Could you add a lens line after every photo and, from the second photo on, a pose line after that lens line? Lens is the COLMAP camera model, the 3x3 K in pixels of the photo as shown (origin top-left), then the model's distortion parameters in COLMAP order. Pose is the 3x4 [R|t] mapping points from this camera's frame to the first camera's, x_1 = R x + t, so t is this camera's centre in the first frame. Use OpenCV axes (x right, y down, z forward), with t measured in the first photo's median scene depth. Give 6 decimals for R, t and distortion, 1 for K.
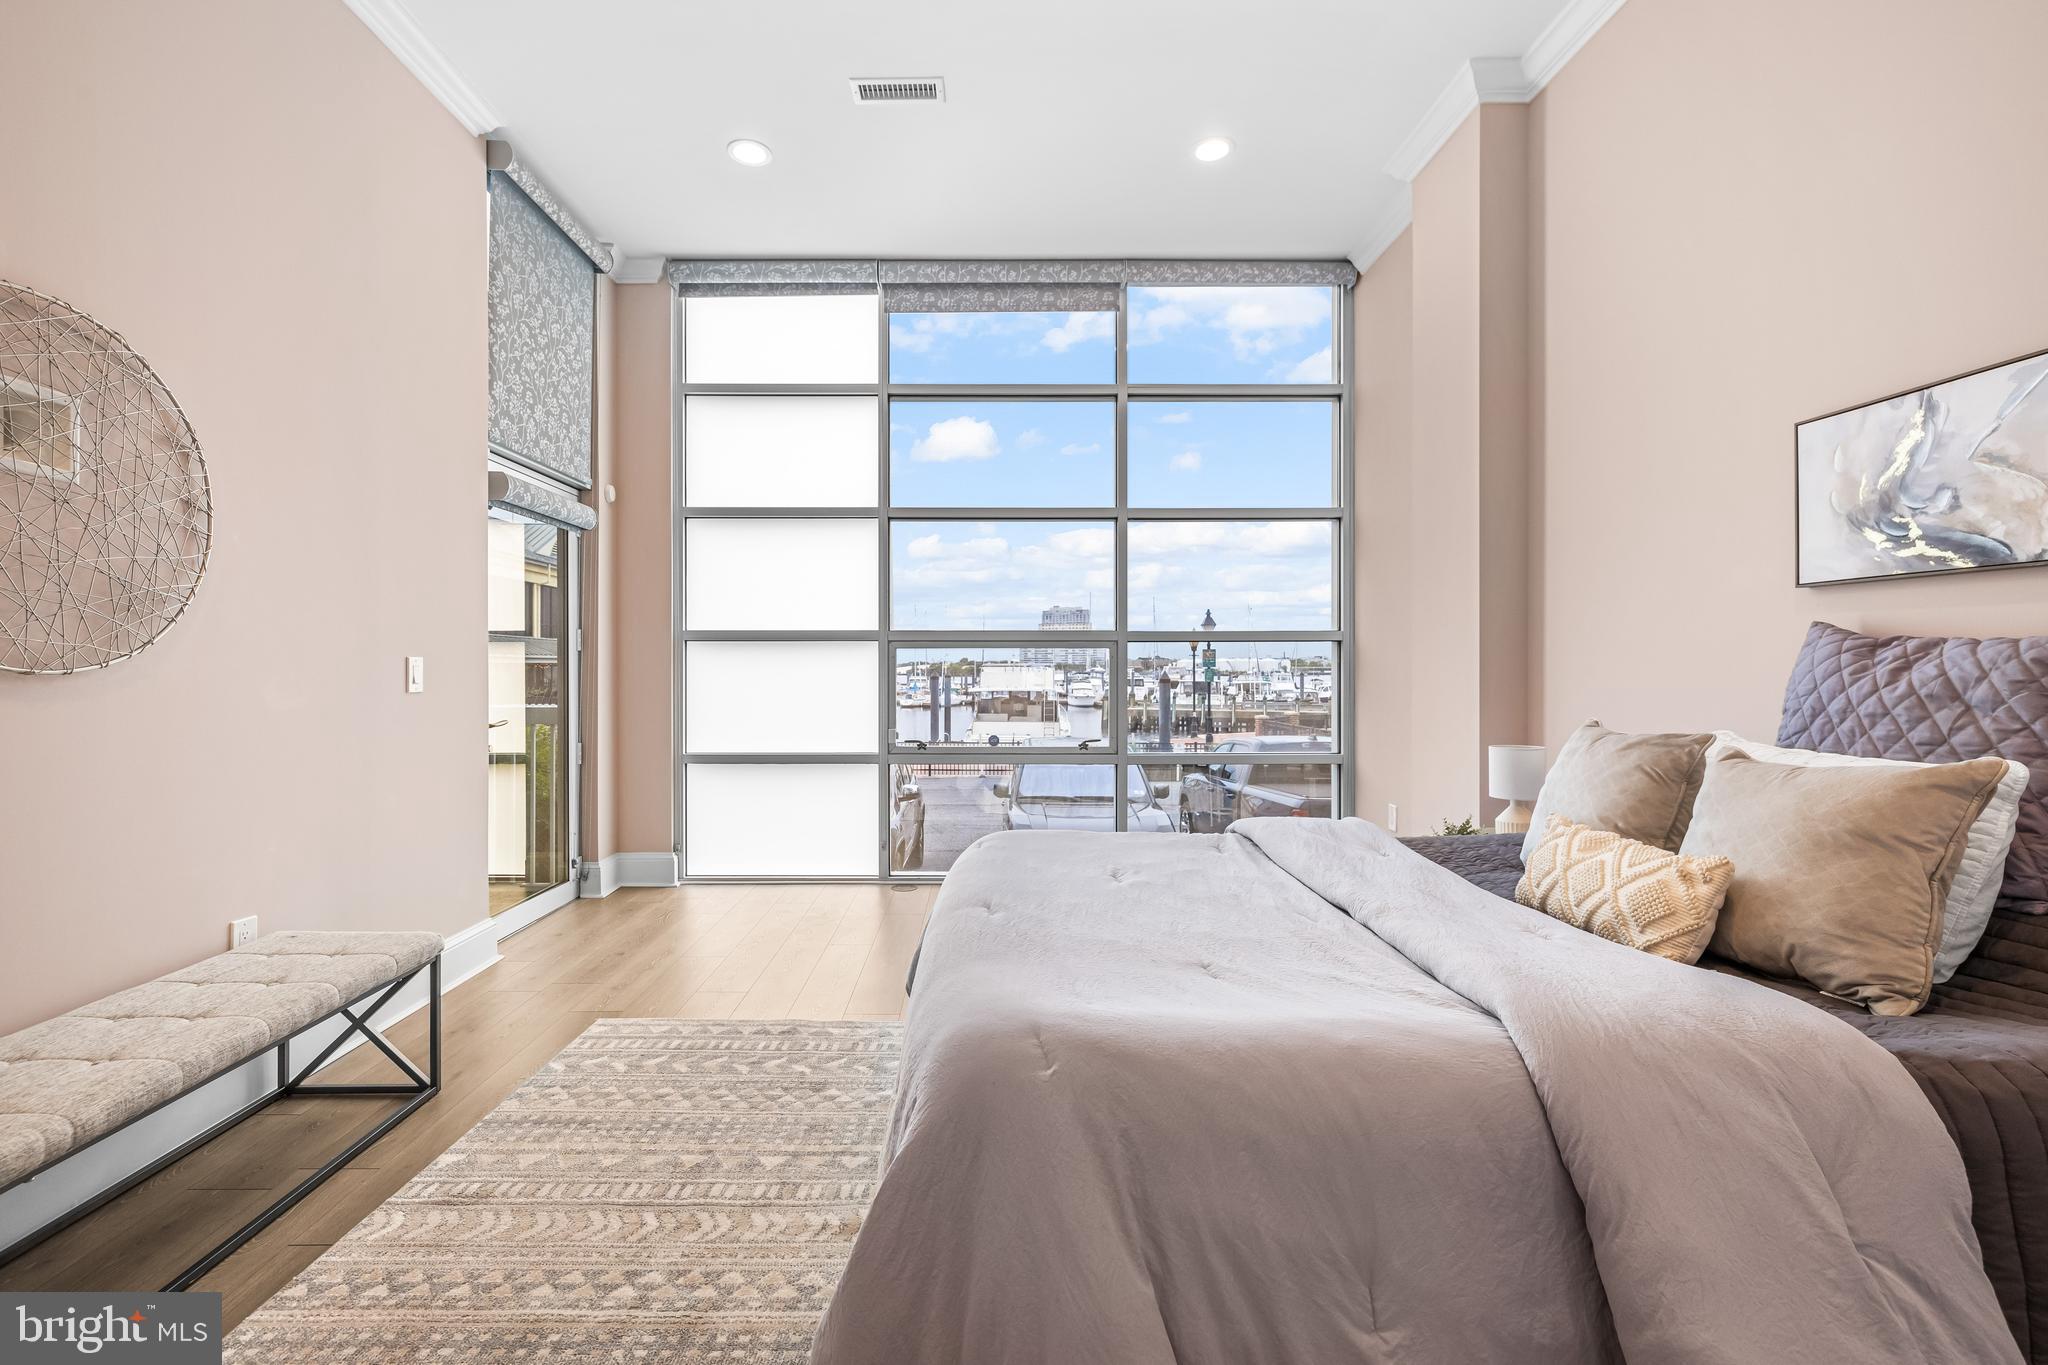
lens RADIAL K [[887.5, 0, 979.0], [0, 887.5, 670.6], [0, 0, 1]] dist [0.000911, 0.000479]
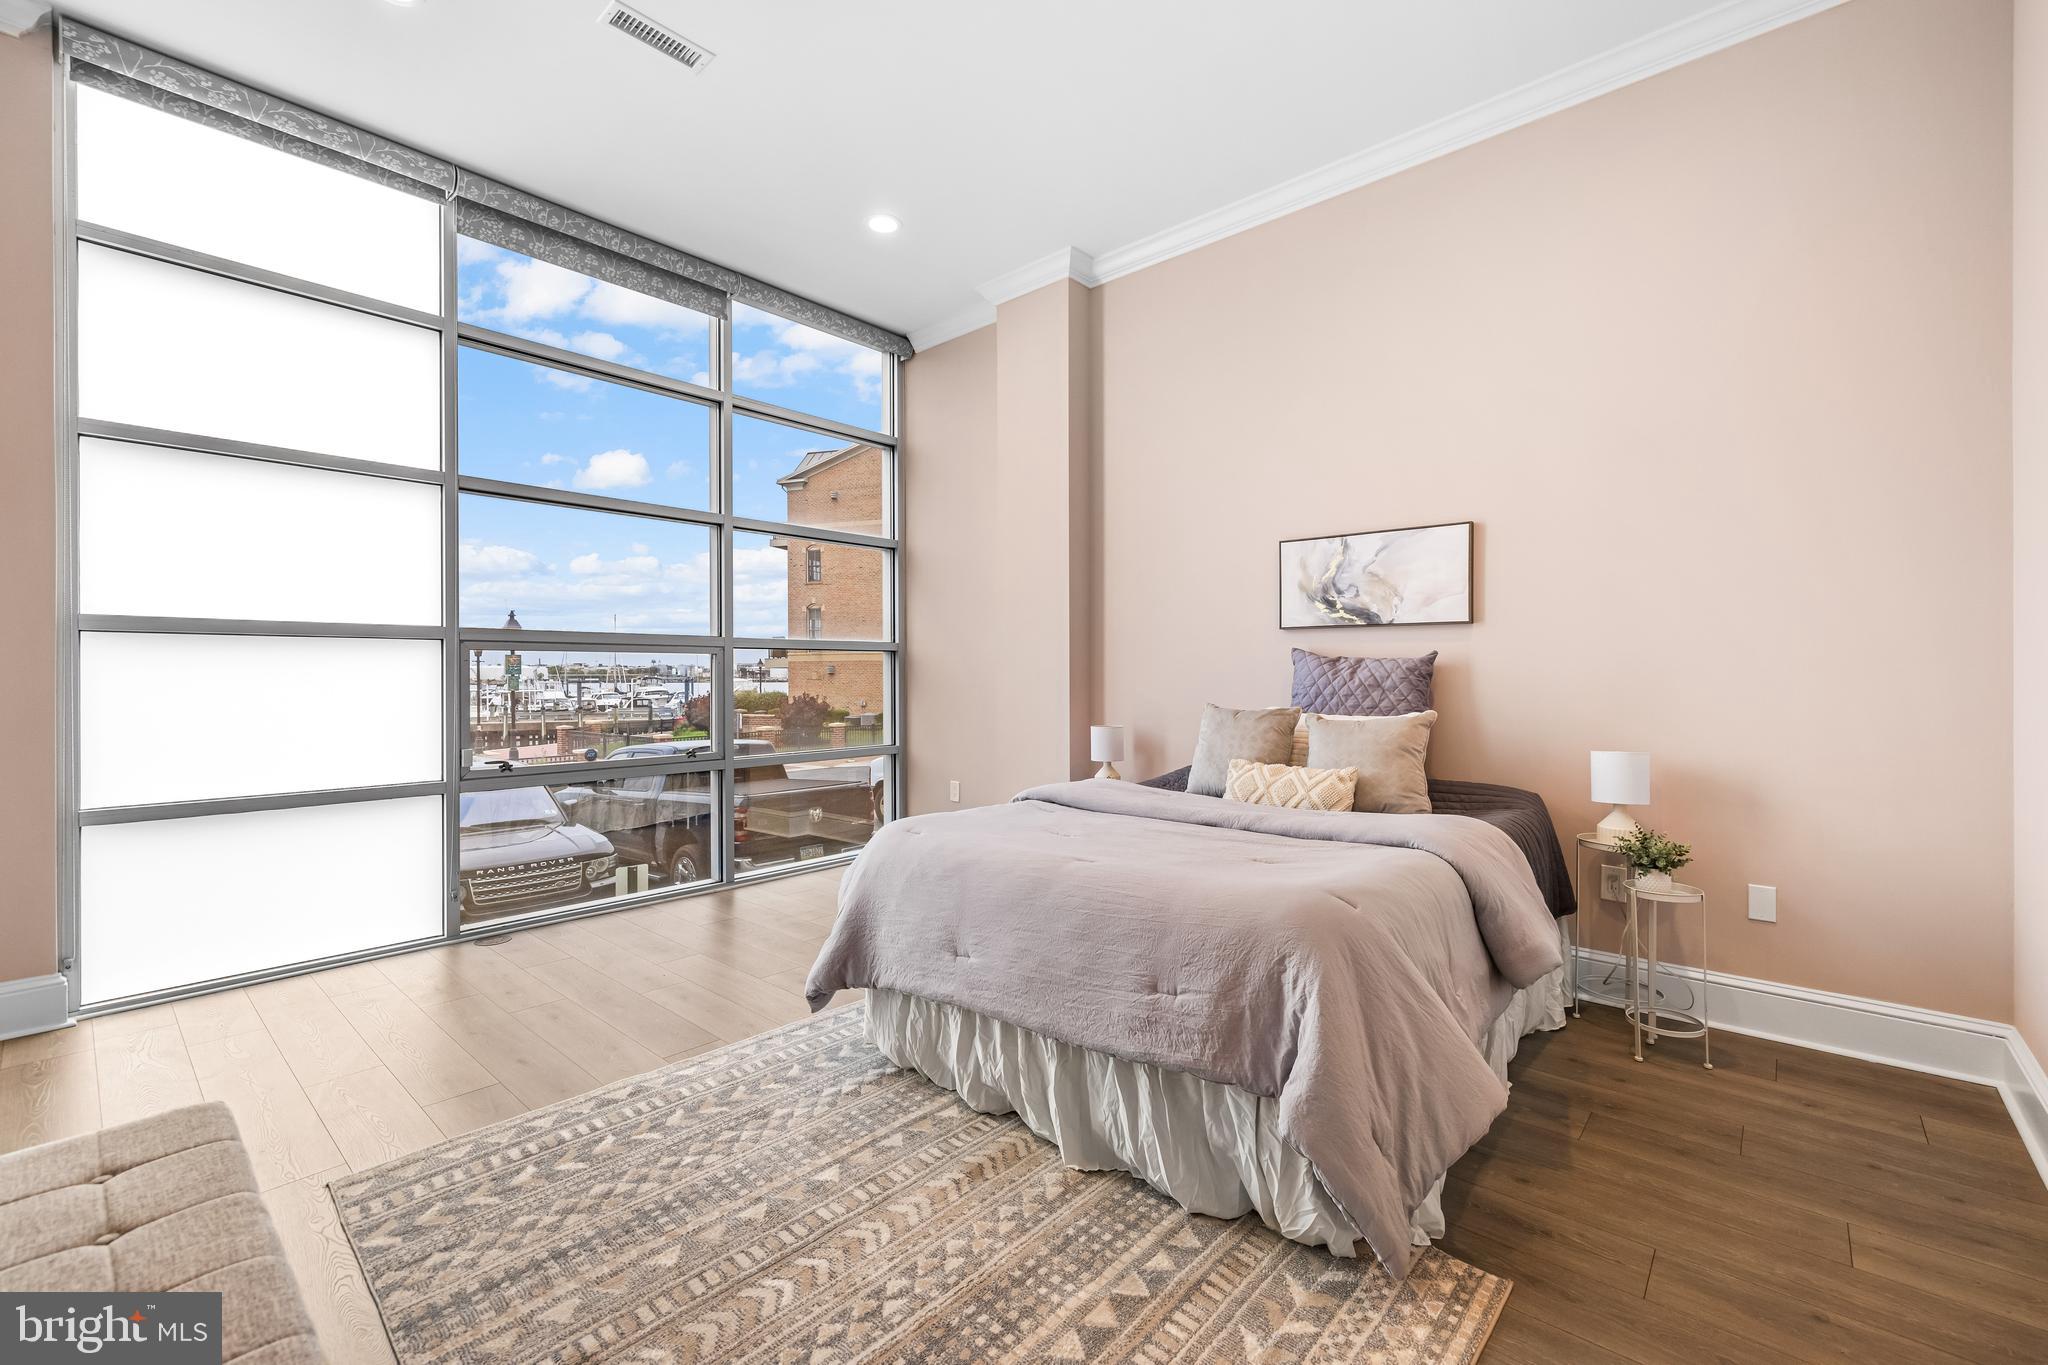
lens RADIAL K [[869.5, 0, 1038.5], [0, 869.5, 674.9], [0, 0, 1]] dist [0.001429, 0.000434]
pose [[0.652347, -0.001177, 0.757919, -0.440775], [0.004004, 0.999990, -0.001893, 0.002049], [-0.757910, 0.004270, 0.652345, 0.106668]]
